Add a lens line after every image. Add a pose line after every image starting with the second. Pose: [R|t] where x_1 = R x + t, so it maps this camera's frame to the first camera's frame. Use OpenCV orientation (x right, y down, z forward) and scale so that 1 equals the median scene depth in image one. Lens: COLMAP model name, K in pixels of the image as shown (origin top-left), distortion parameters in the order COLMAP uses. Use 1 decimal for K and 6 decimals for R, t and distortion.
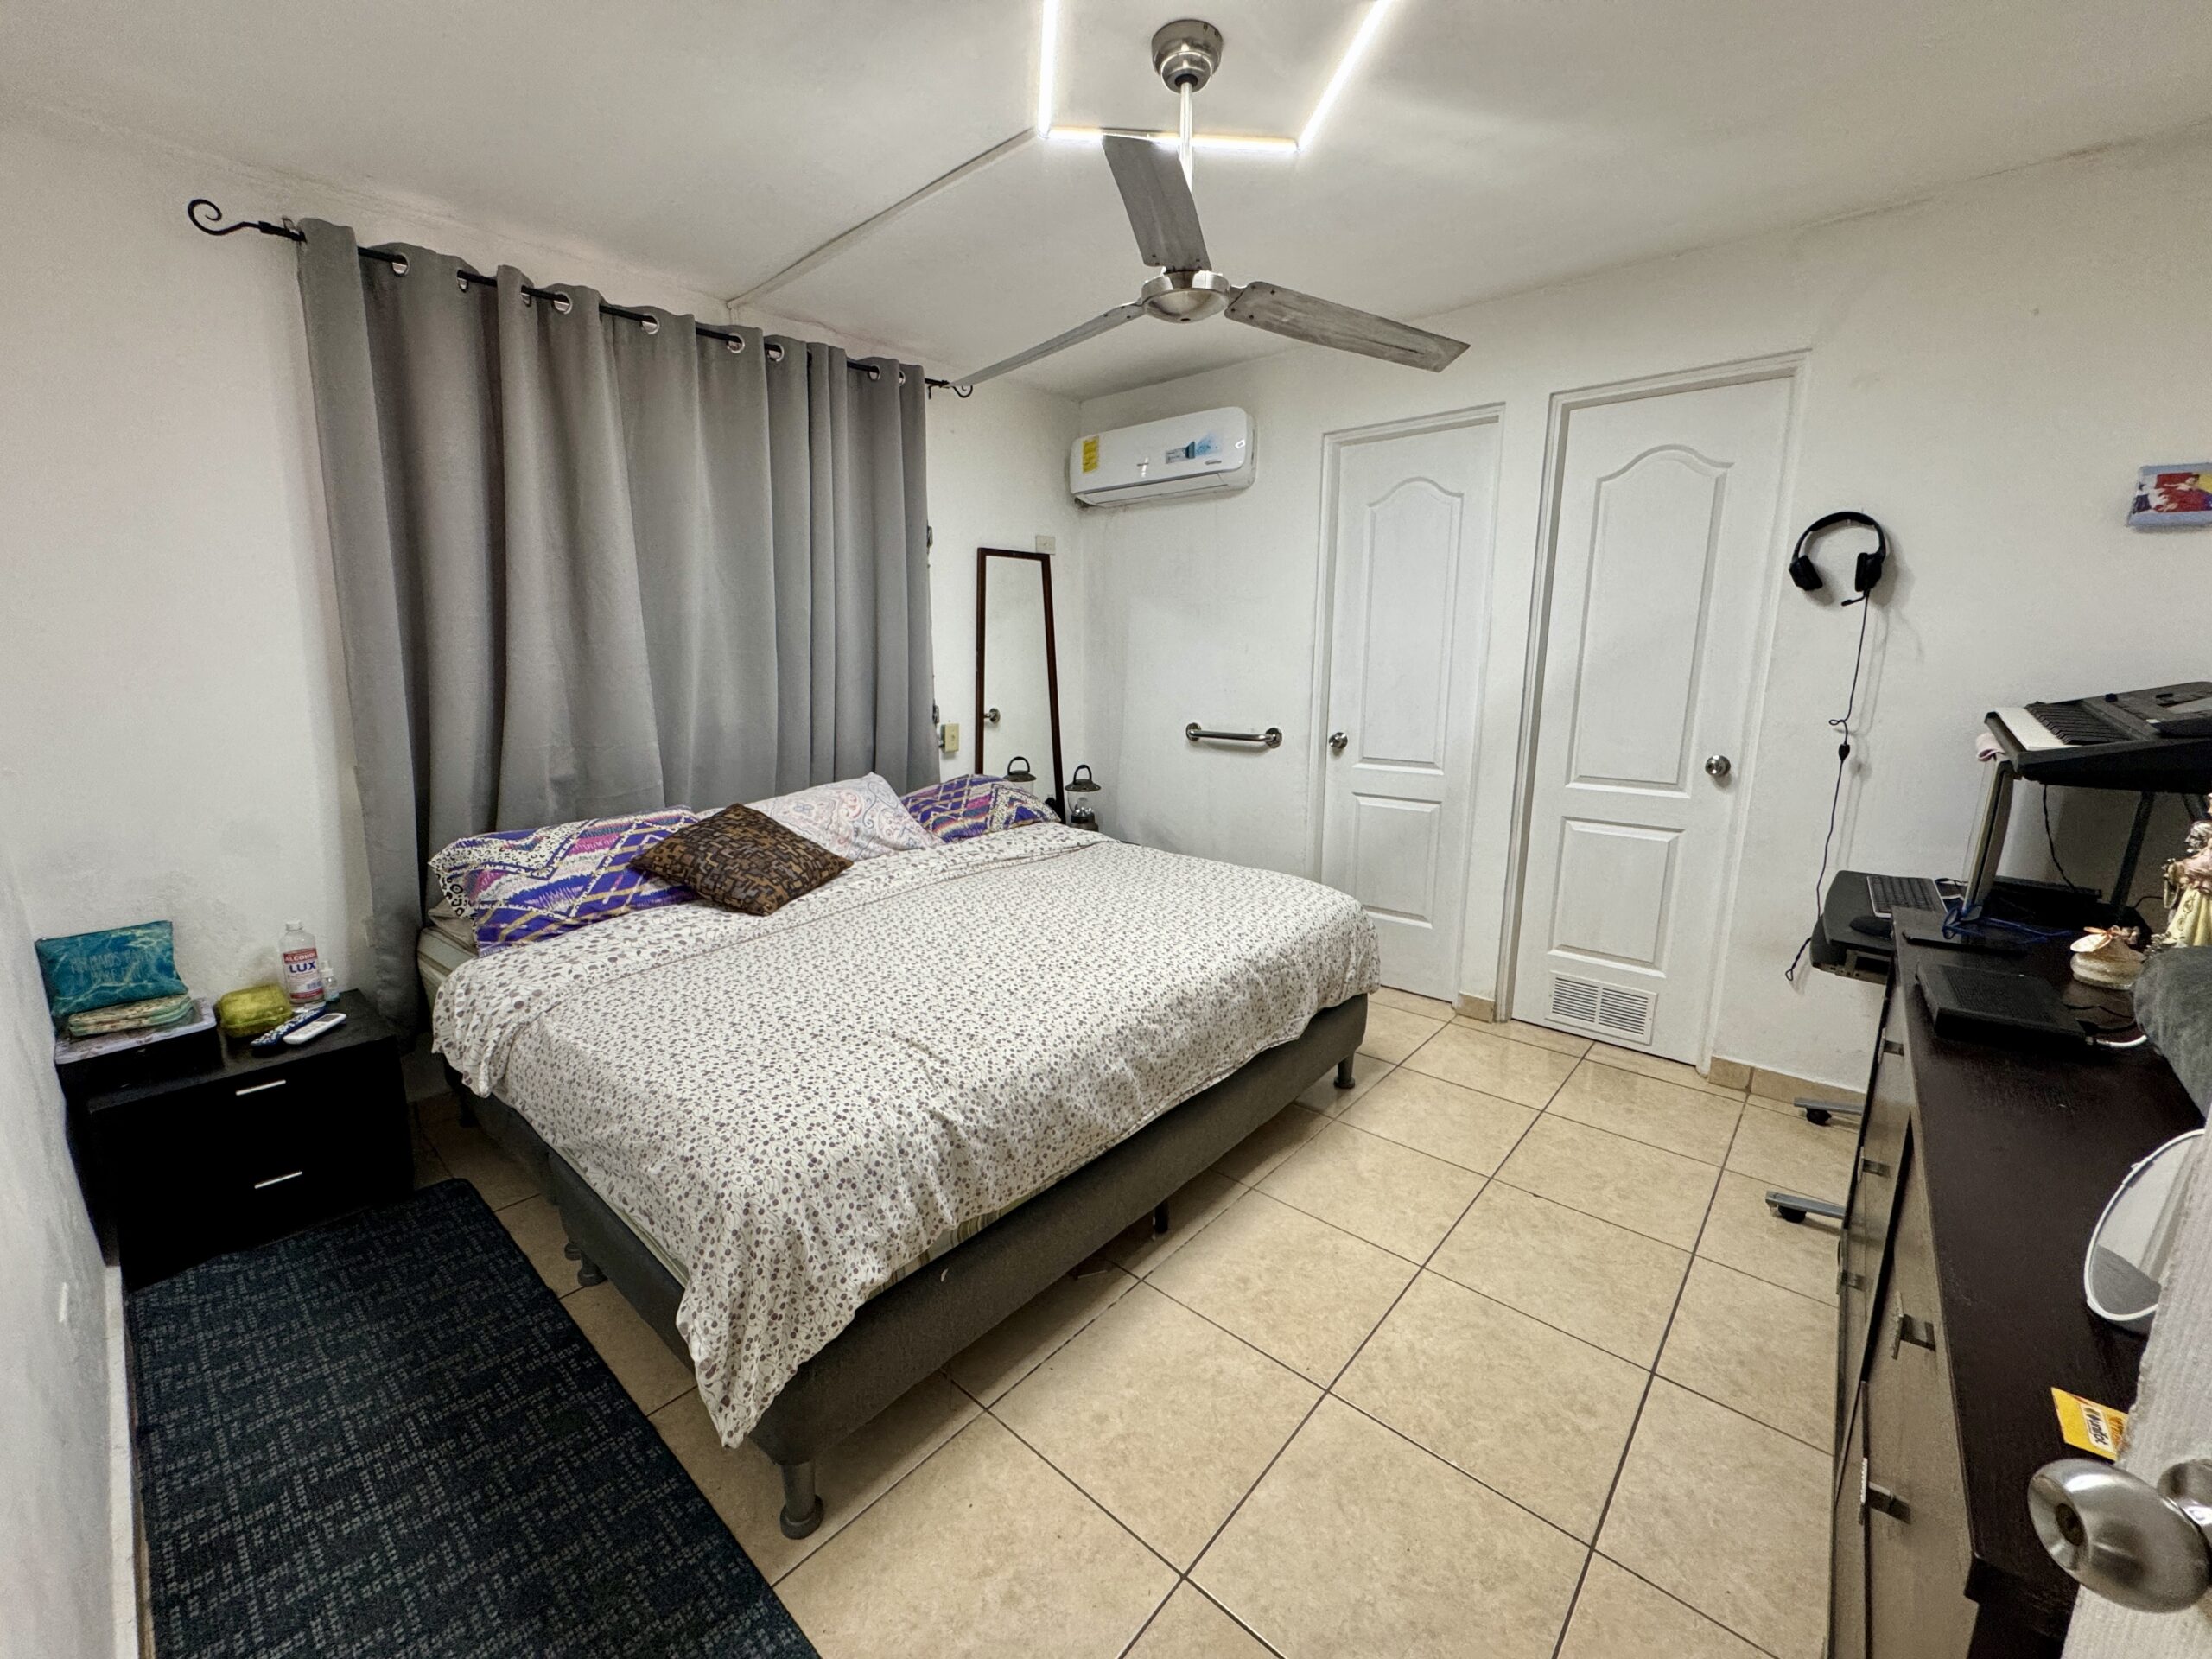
lens RADIAL K [[882.1, 0, 1107.5], [0, 882.1, 829.9], [0, 0, 1]] dist [-0.003381, 0.000405]
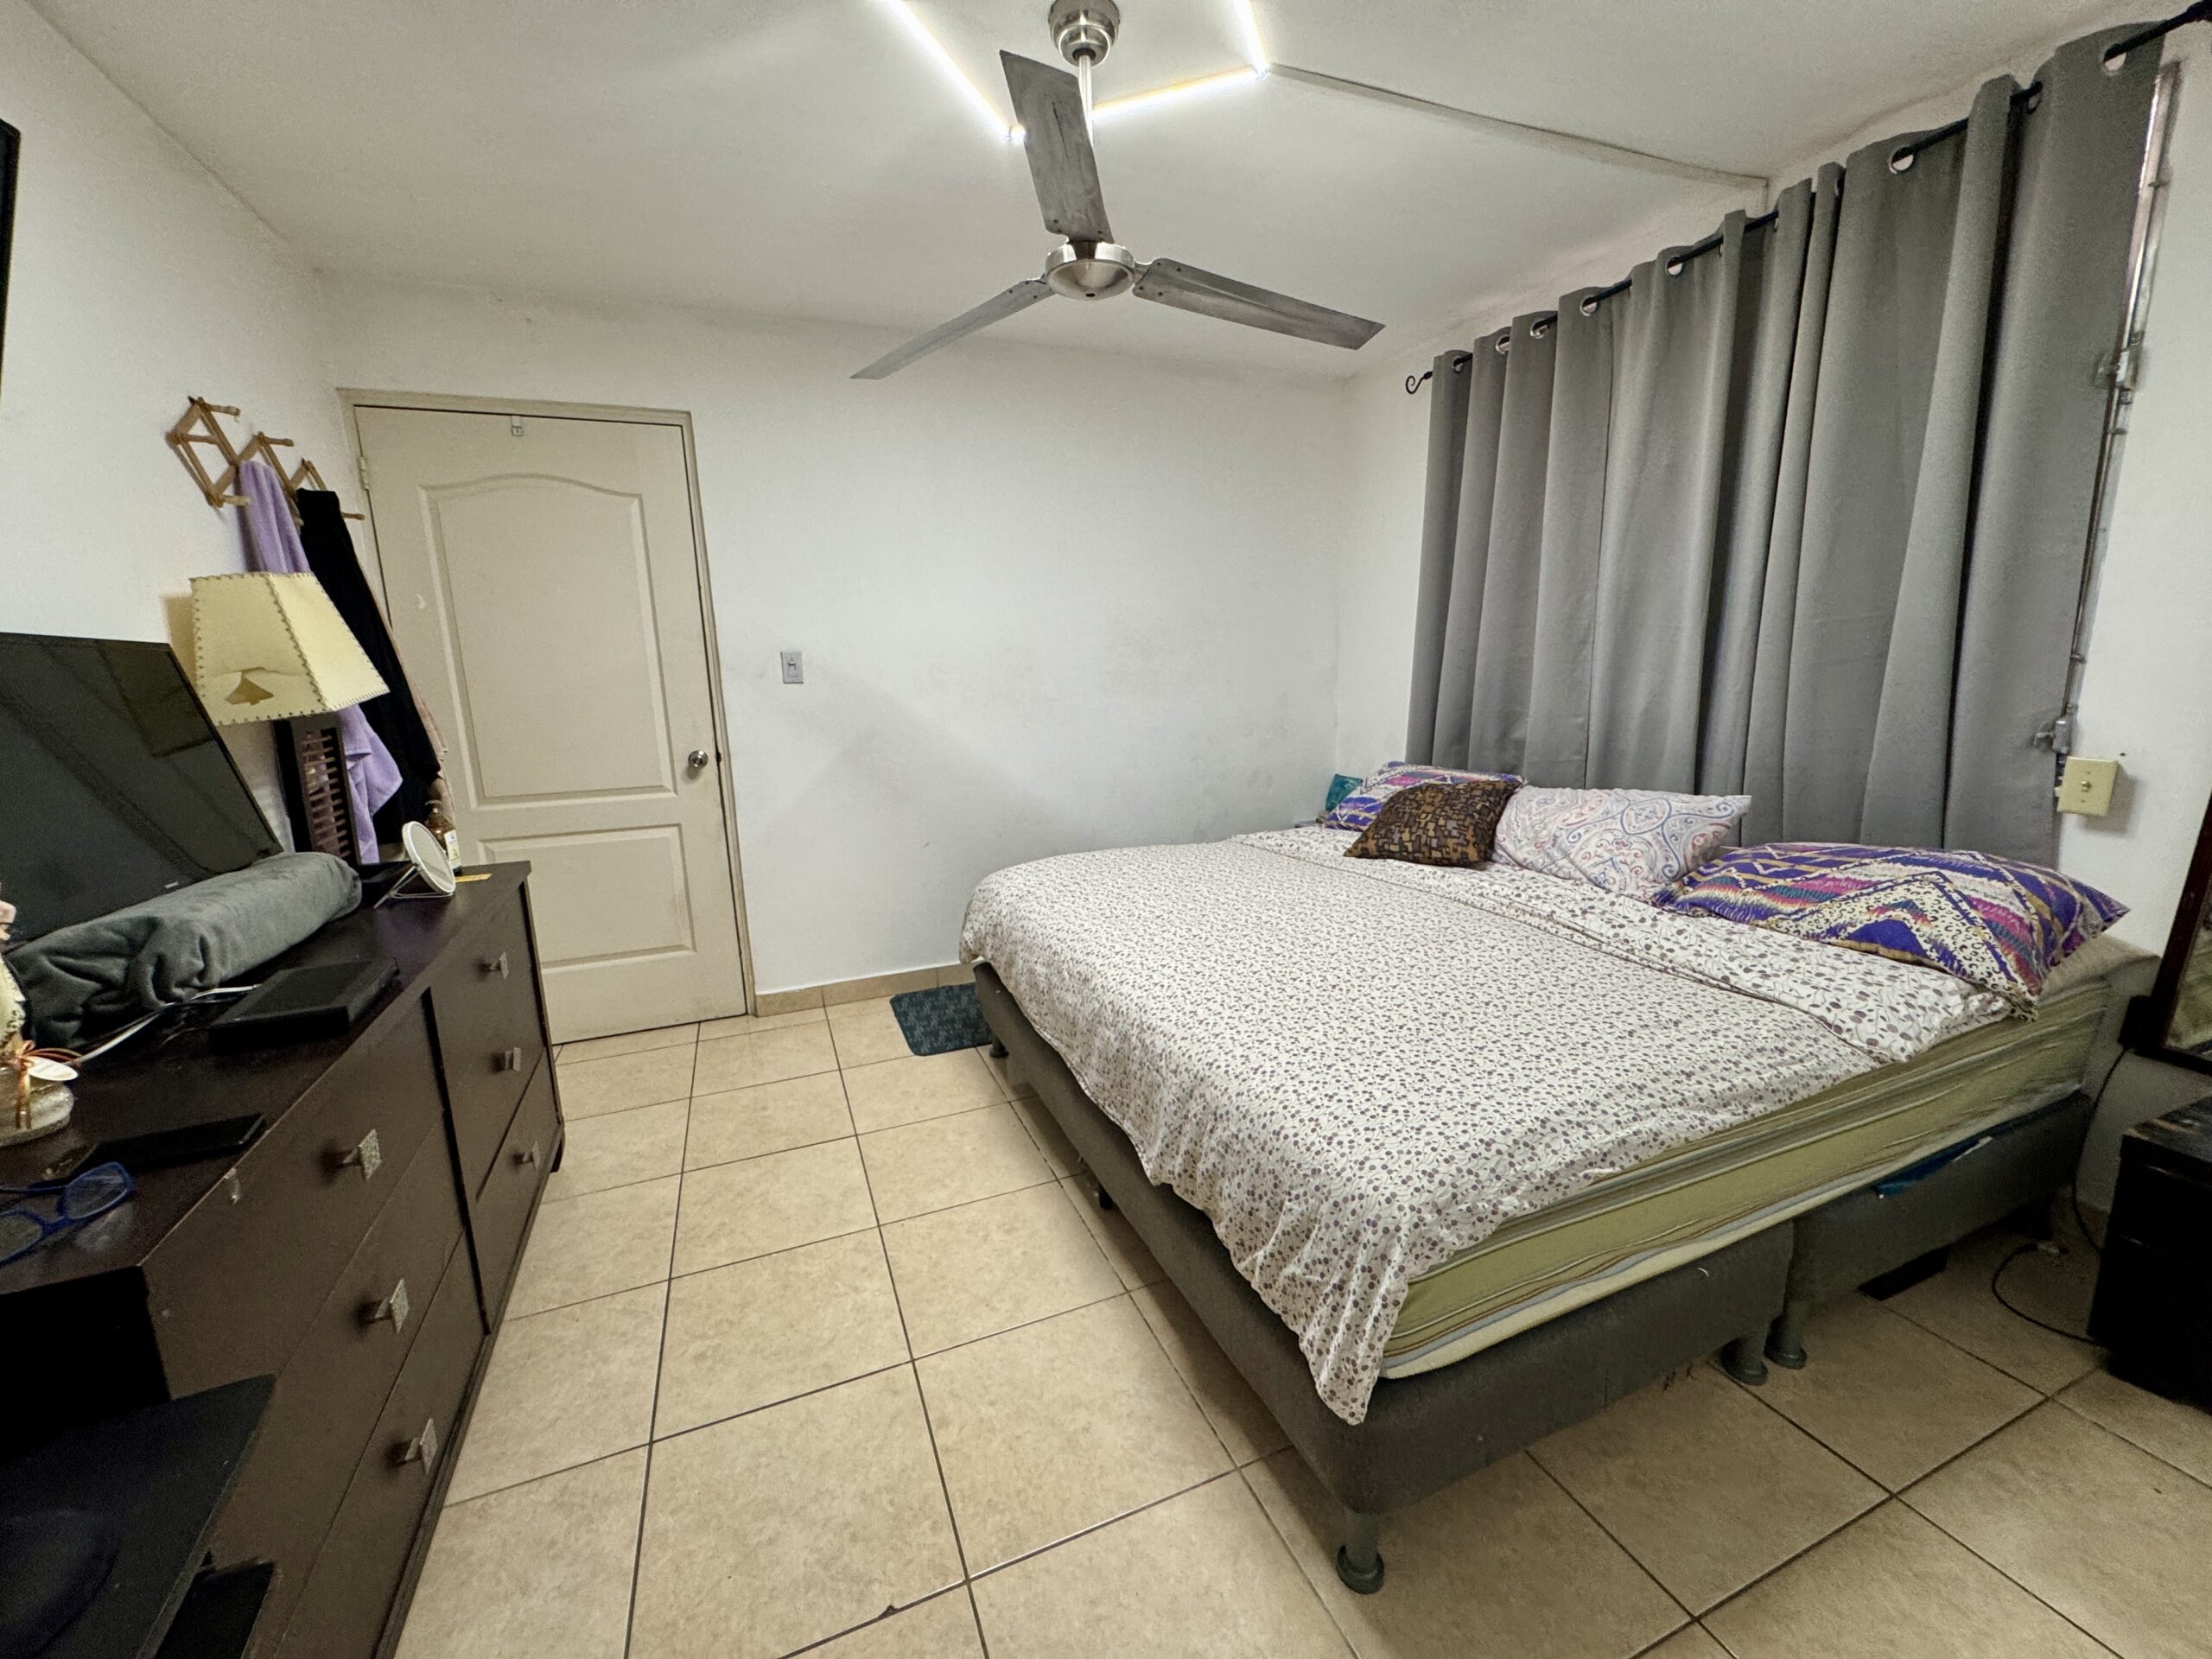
lens RADIAL K [[882.1, 0, 1107.5], [0, 882.1, 829.9], [0, 0, 1]] dist [-0.003381, 0.000405]
pose [[-0.441783, 0.186655, -0.877490, 0.930926], [-0.151729, 0.948480, 0.278145, -0.257128], [0.884198, 0.256020, -0.390701, 1.374419]]
